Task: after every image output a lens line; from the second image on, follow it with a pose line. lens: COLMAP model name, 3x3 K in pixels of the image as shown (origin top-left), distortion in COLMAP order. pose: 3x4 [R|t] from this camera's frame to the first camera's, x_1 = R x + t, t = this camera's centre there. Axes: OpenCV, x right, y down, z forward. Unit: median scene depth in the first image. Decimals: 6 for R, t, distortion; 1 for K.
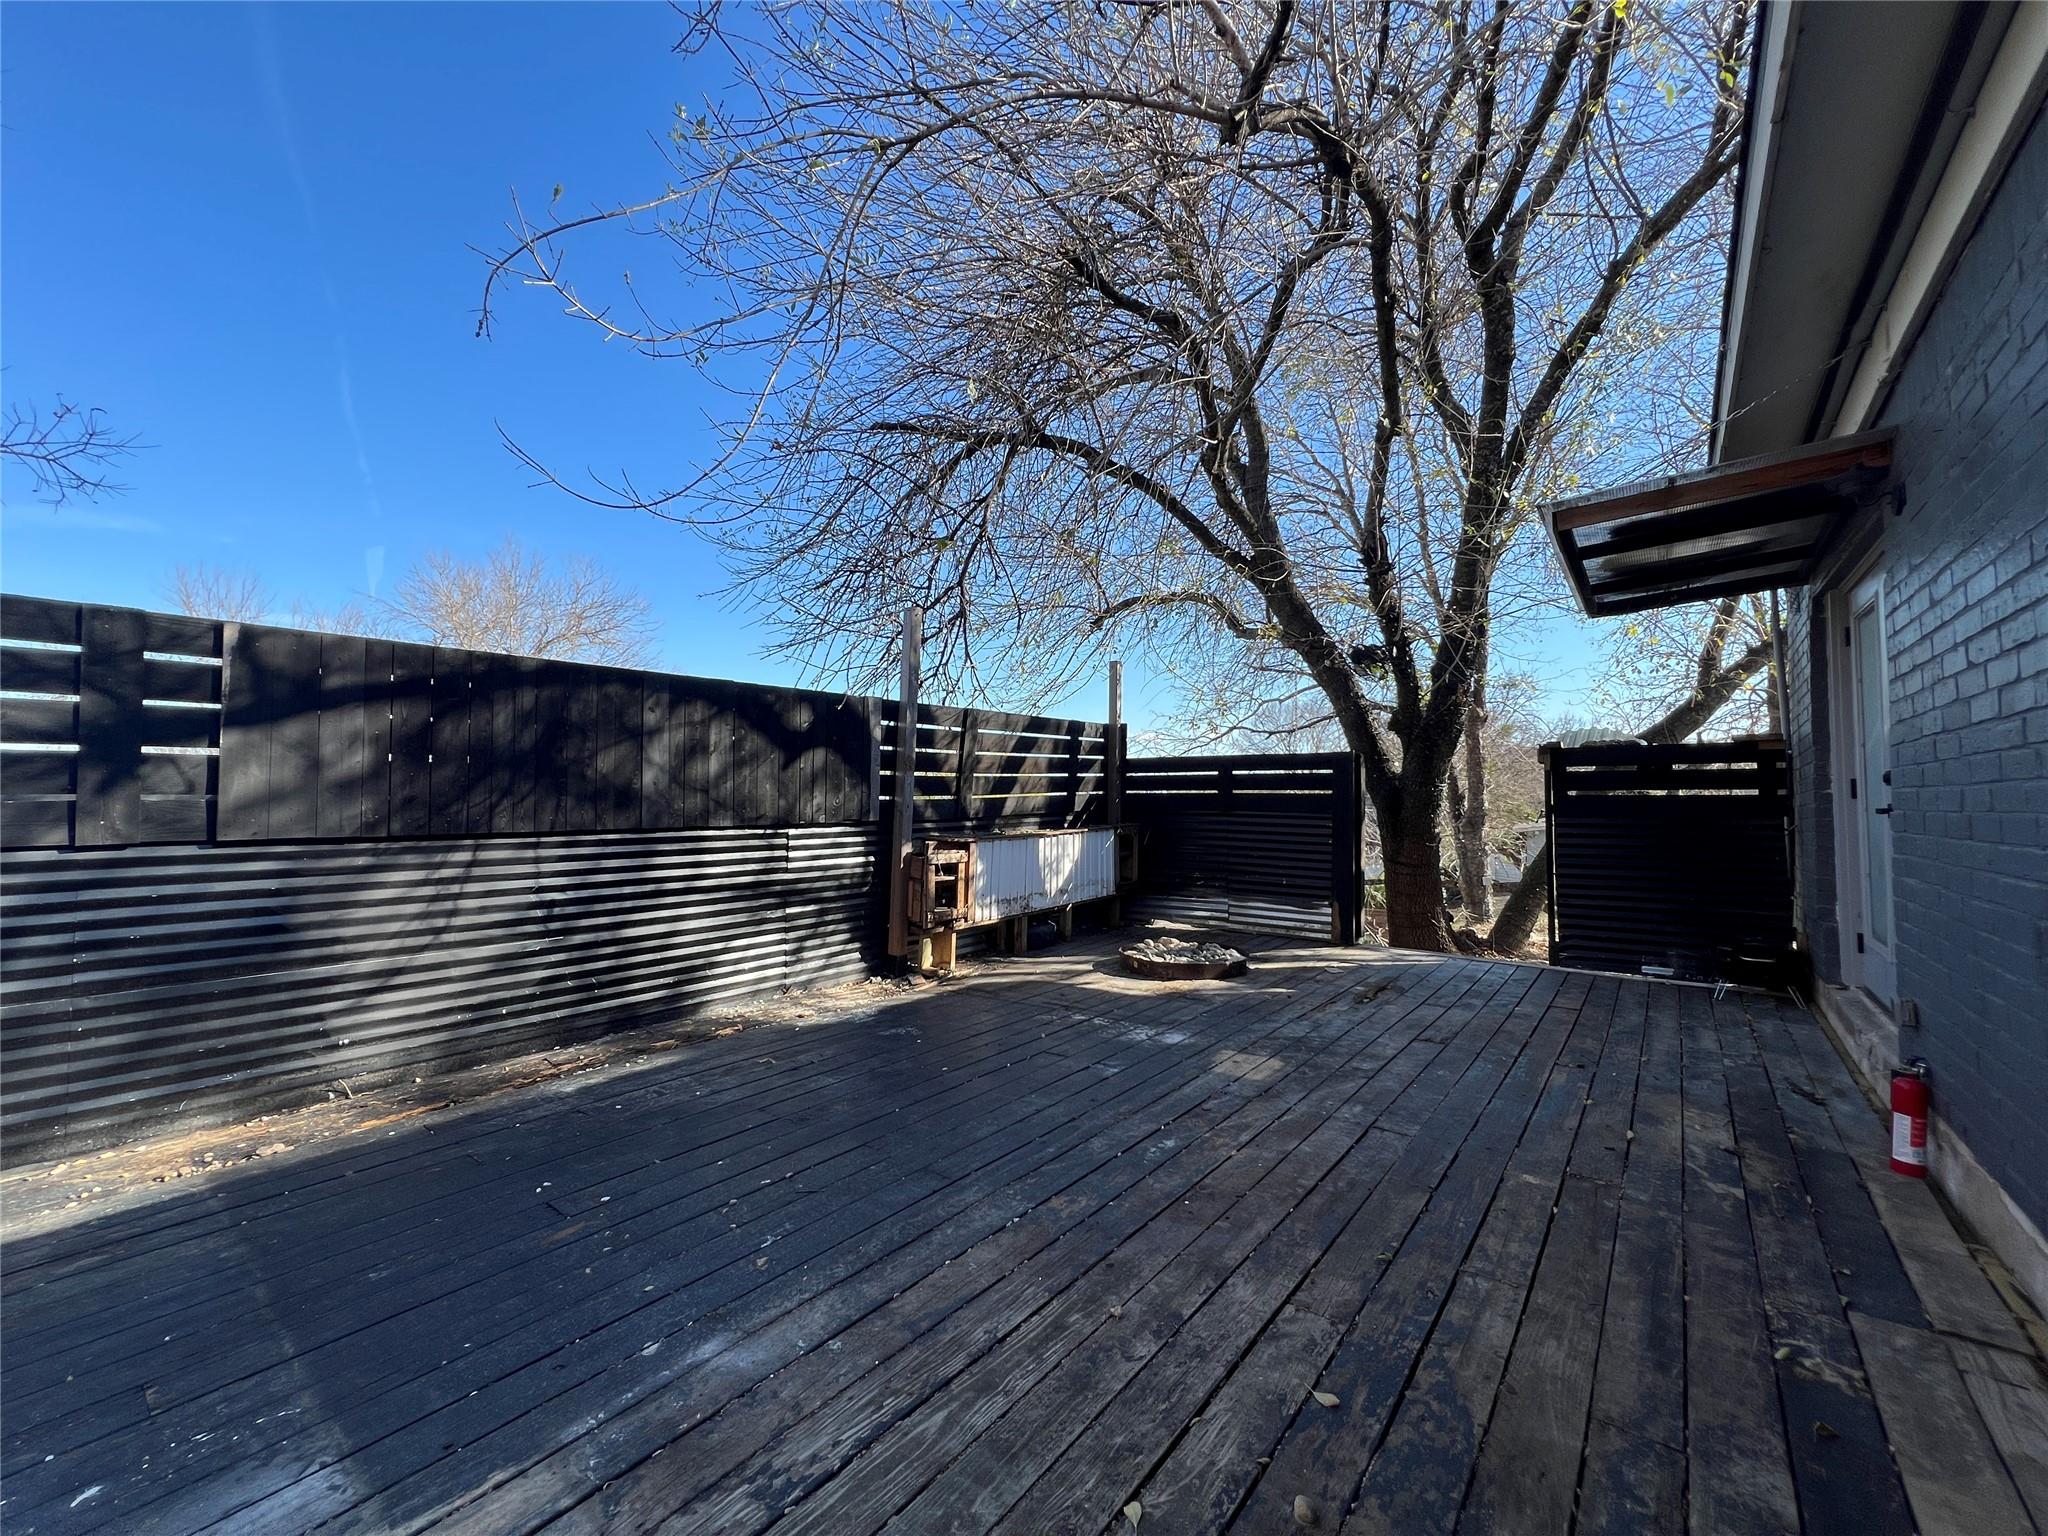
lens RADIAL K [[818.6, 0, 1016.2], [0, 818.6, 766.5], [0, 0, 1]] dist [0.000672, 0.000028]
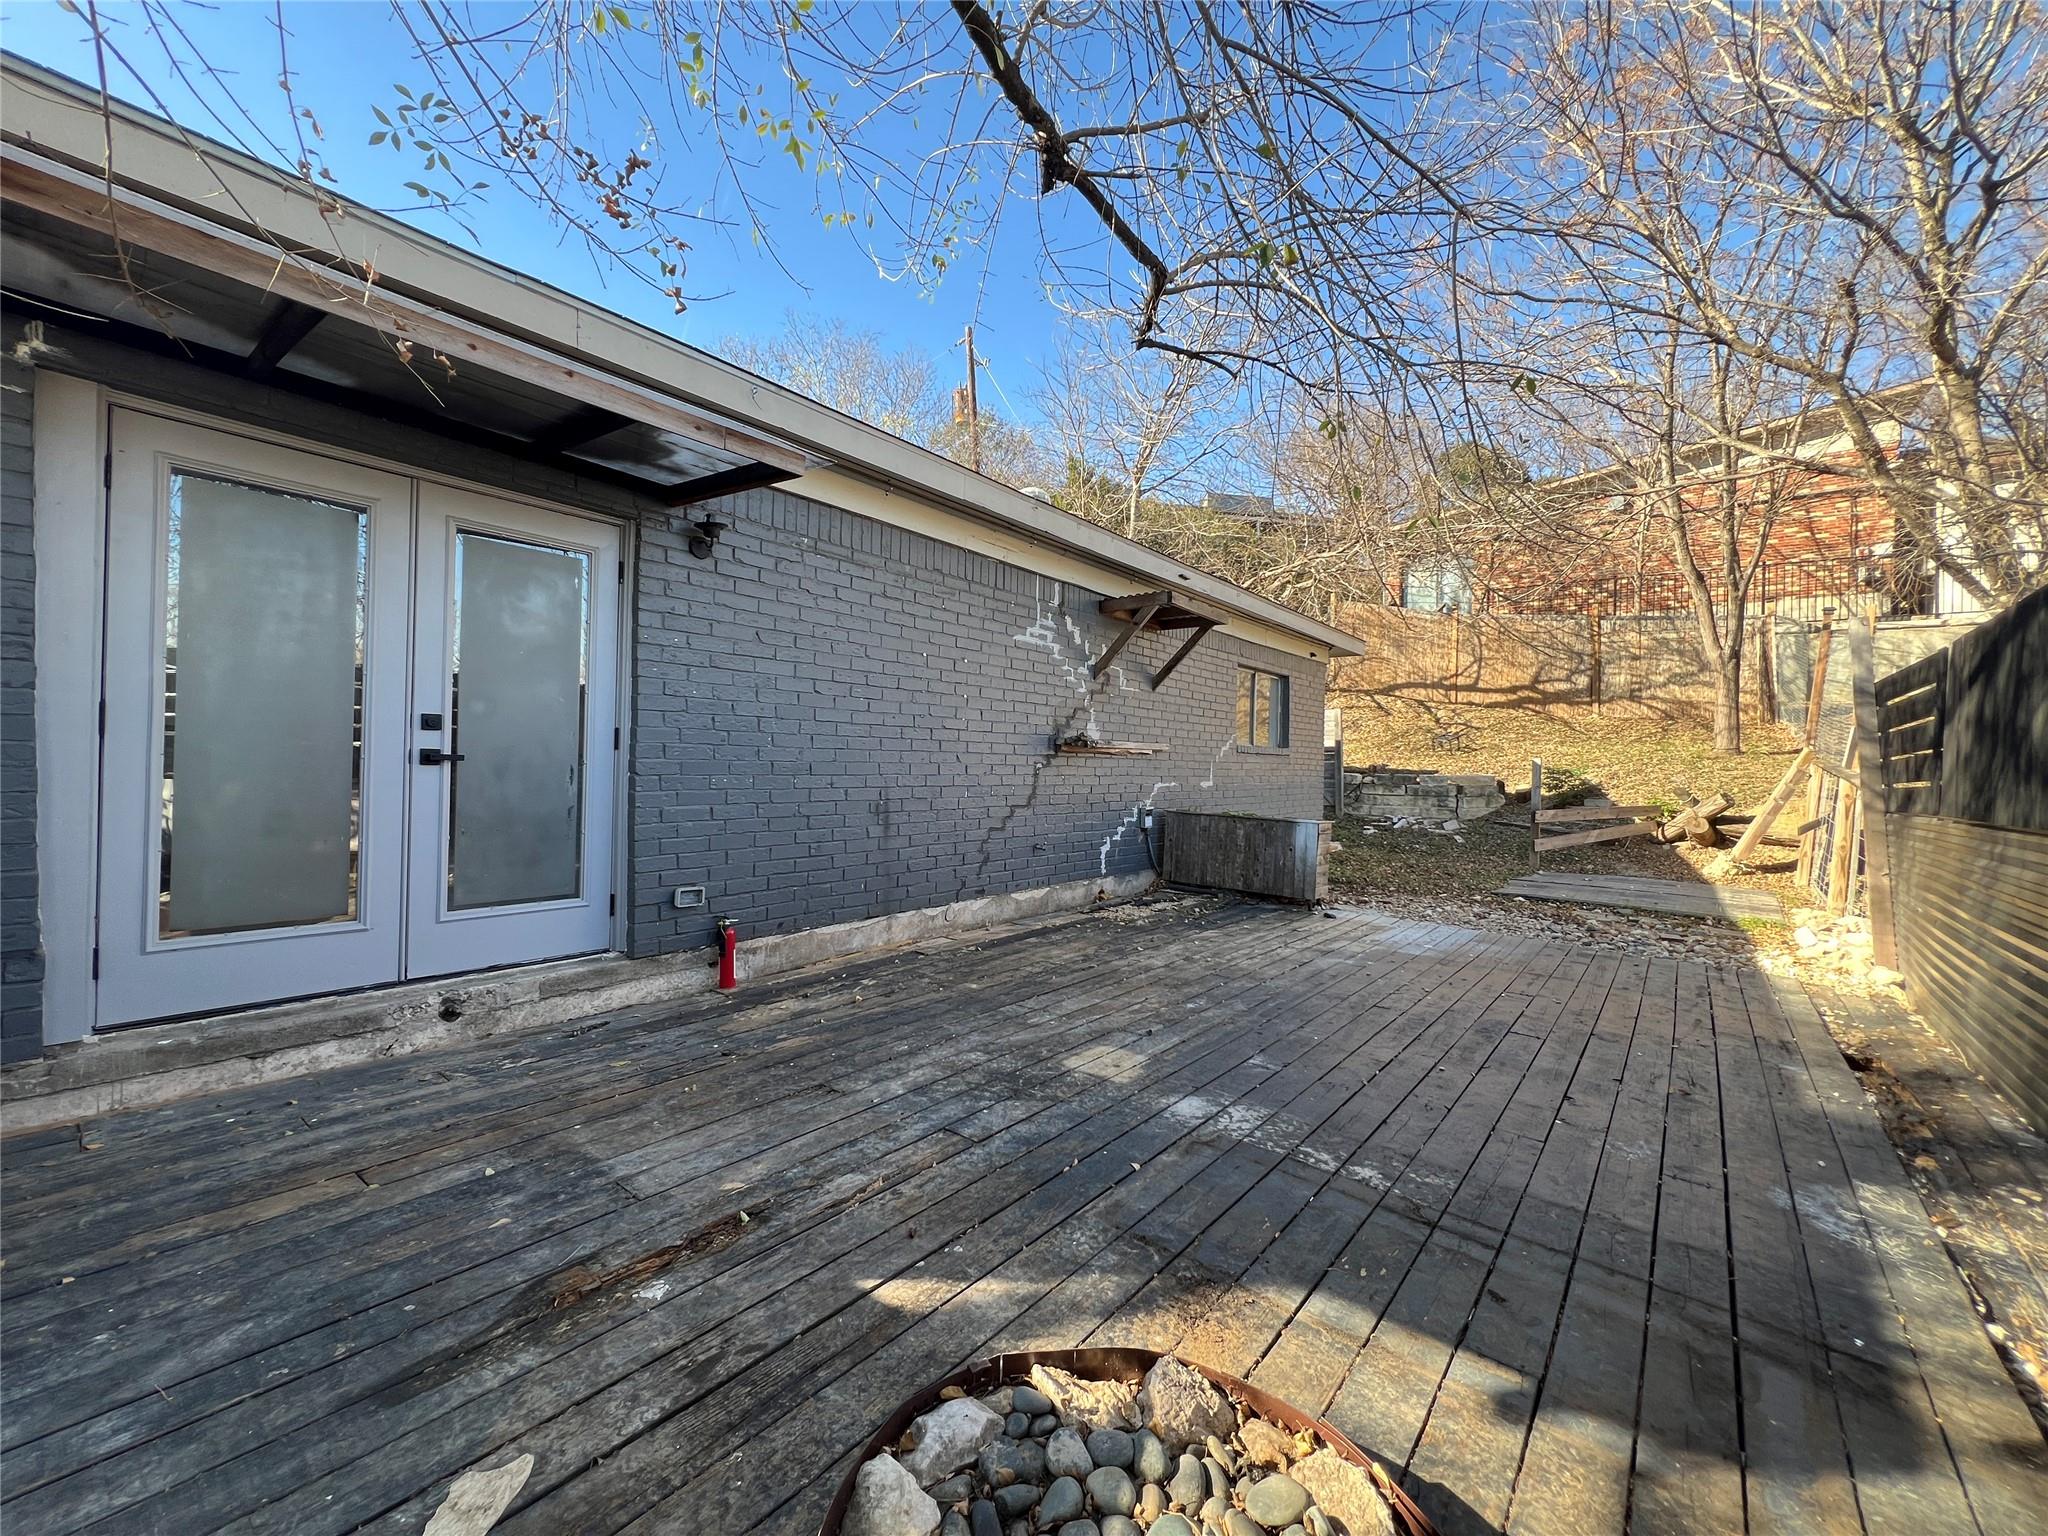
lens RADIAL K [[818.6, 0, 1016.2], [0, 818.6, 766.5], [0, 0, 1]] dist [0.000672, 0.000028]
pose [[-0.999616, -0.025439, 0.011011, 0.382698], [-0.025814, 0.999039, -0.035417, 0.080525], [-0.010100, -0.035687, -0.999312, 1.922981]]
